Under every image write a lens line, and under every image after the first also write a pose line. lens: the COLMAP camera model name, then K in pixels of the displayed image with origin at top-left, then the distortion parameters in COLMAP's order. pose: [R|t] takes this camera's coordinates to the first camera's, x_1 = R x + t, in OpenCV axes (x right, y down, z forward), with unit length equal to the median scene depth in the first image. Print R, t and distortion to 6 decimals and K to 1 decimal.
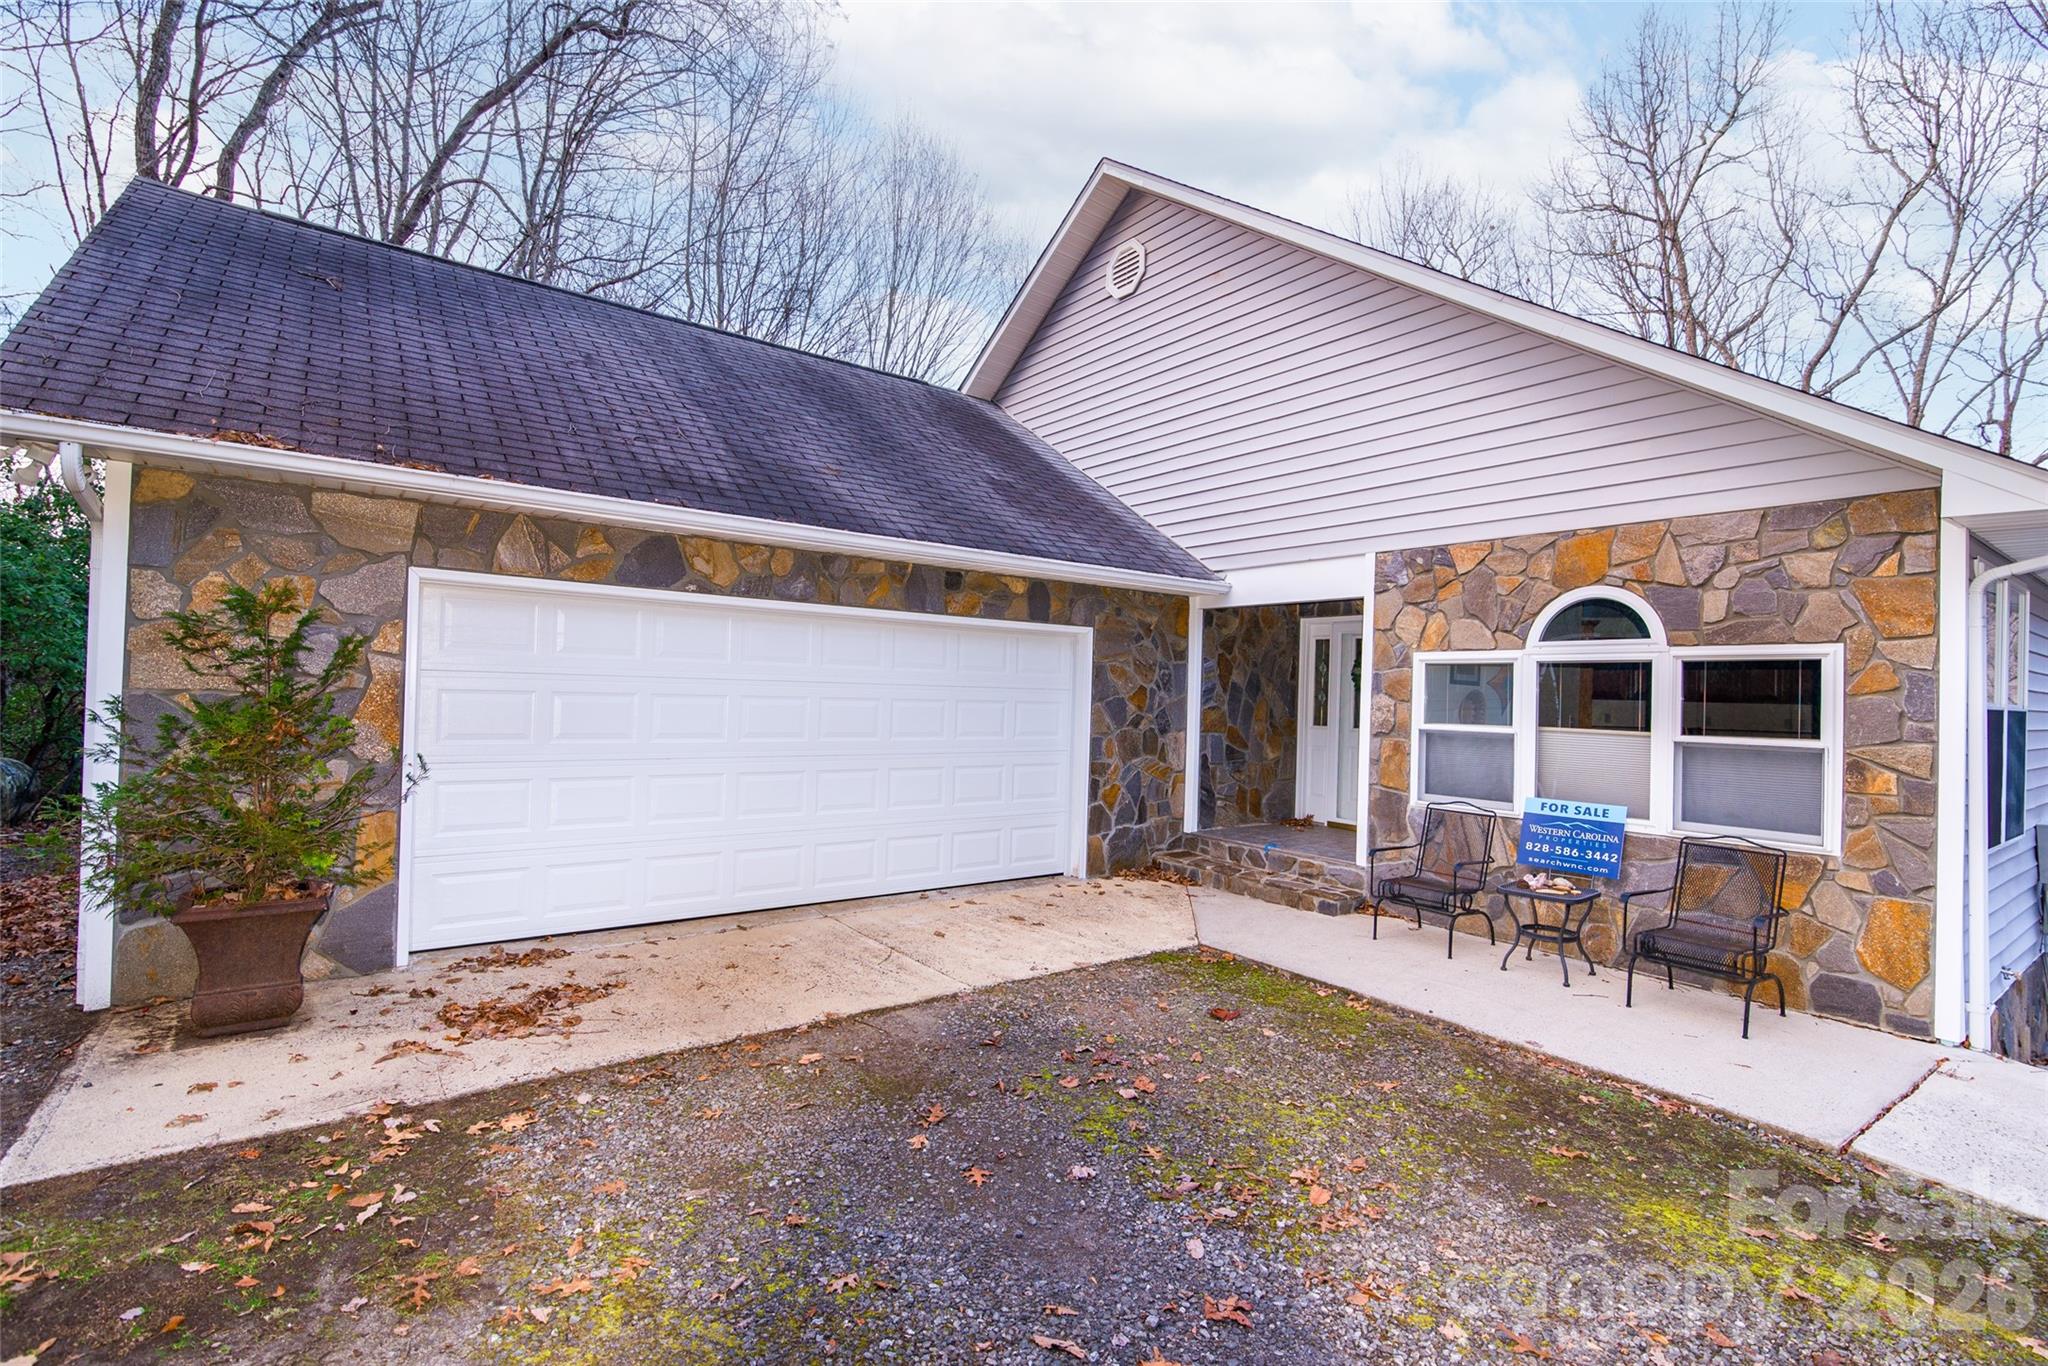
lens RADIAL K [[930.9, 0, 1018.2], [0, 930.9, 681.3], [0, 0, 1]] dist [-0.003111, 0.001508]
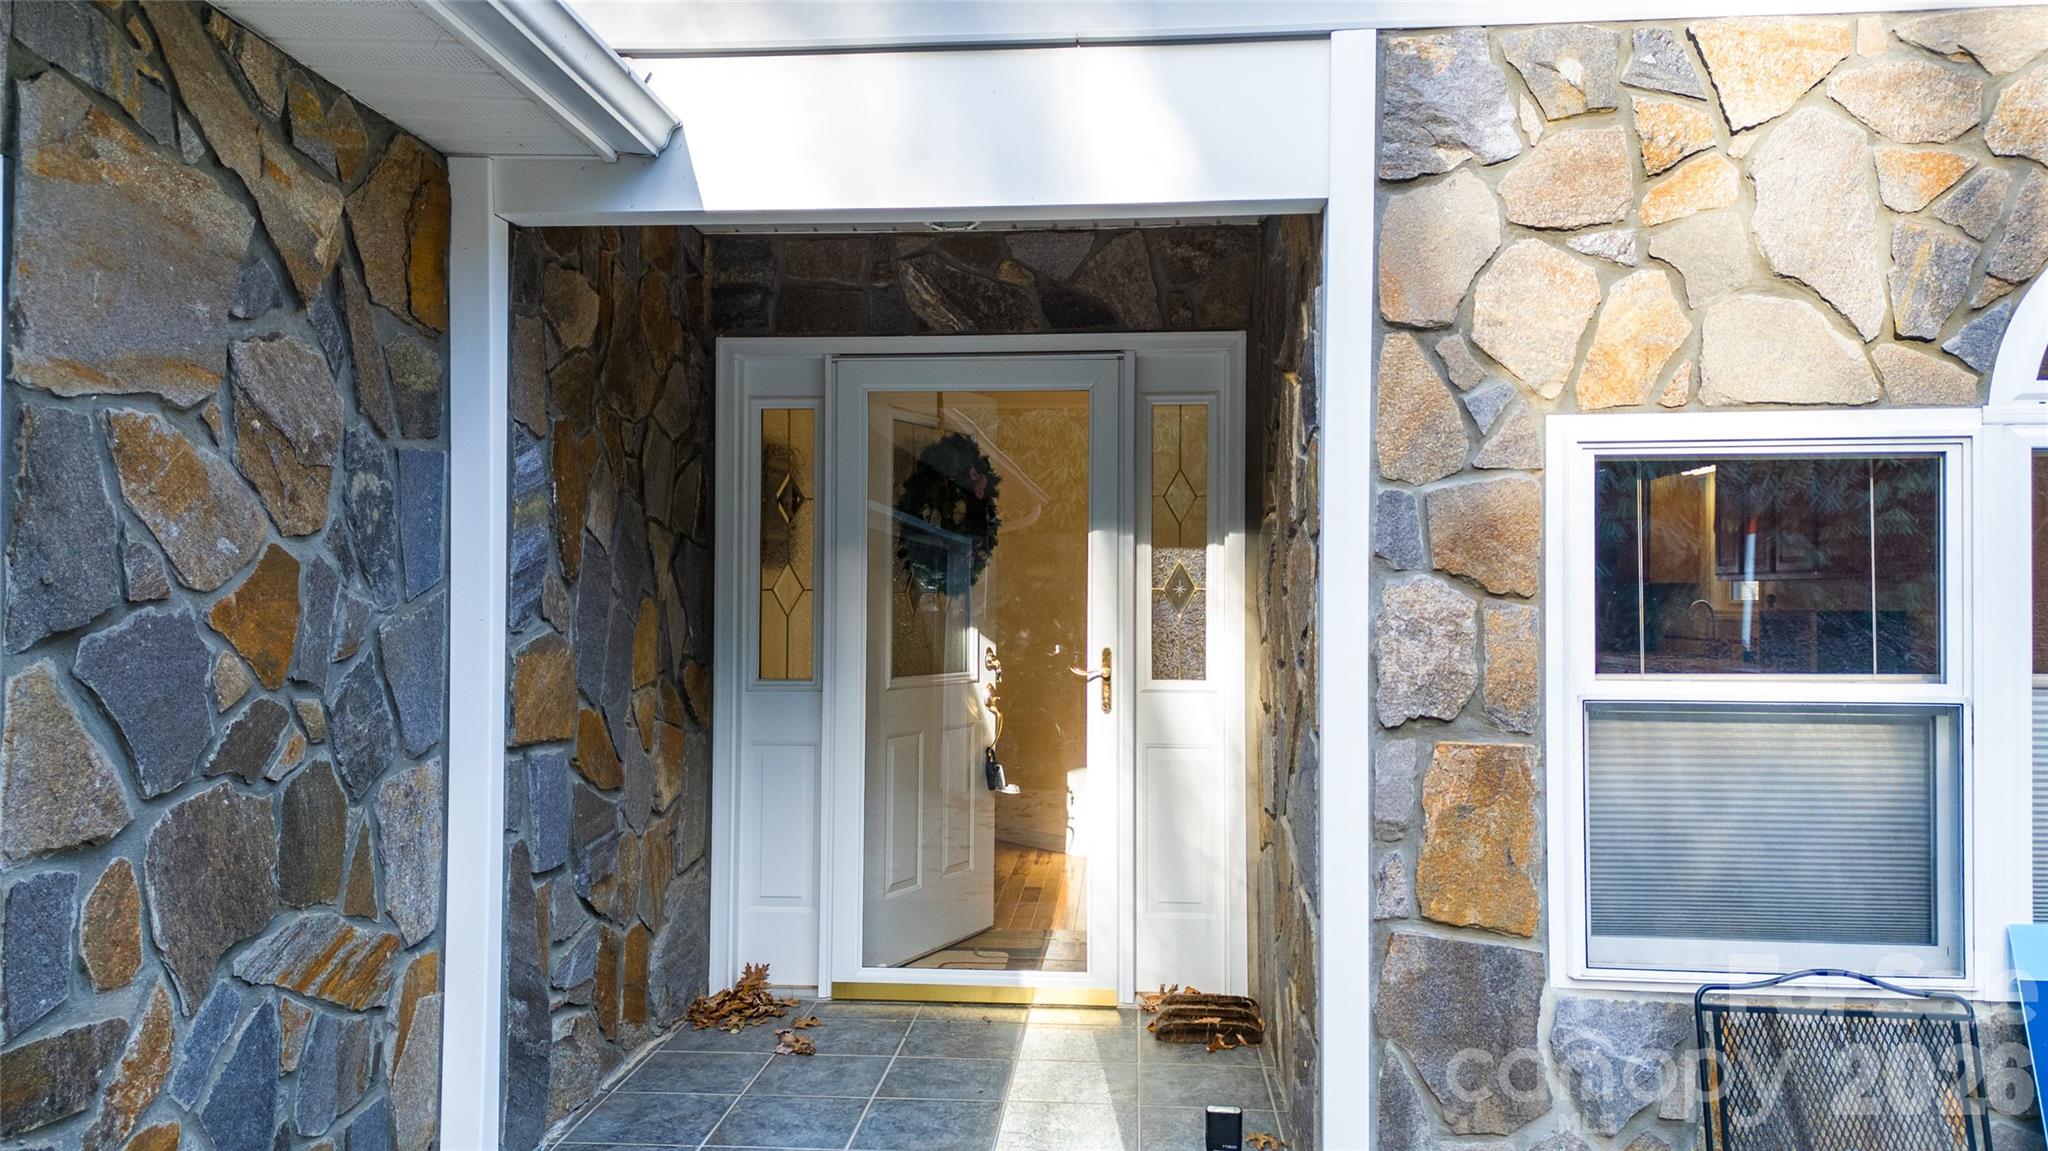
lens RADIAL K [[1427.5, 0, 1024.0], [0, 1427.5, 575.5], [0, 0, 1]] dist [0.025864, -0.000817]
pose [[0.654954, -0.014192, 0.755536, 0.014910], [0.008941, 0.999899, 0.011031, 0.009989], [-0.755616, -0.000469, 0.655015, 0.911361]]
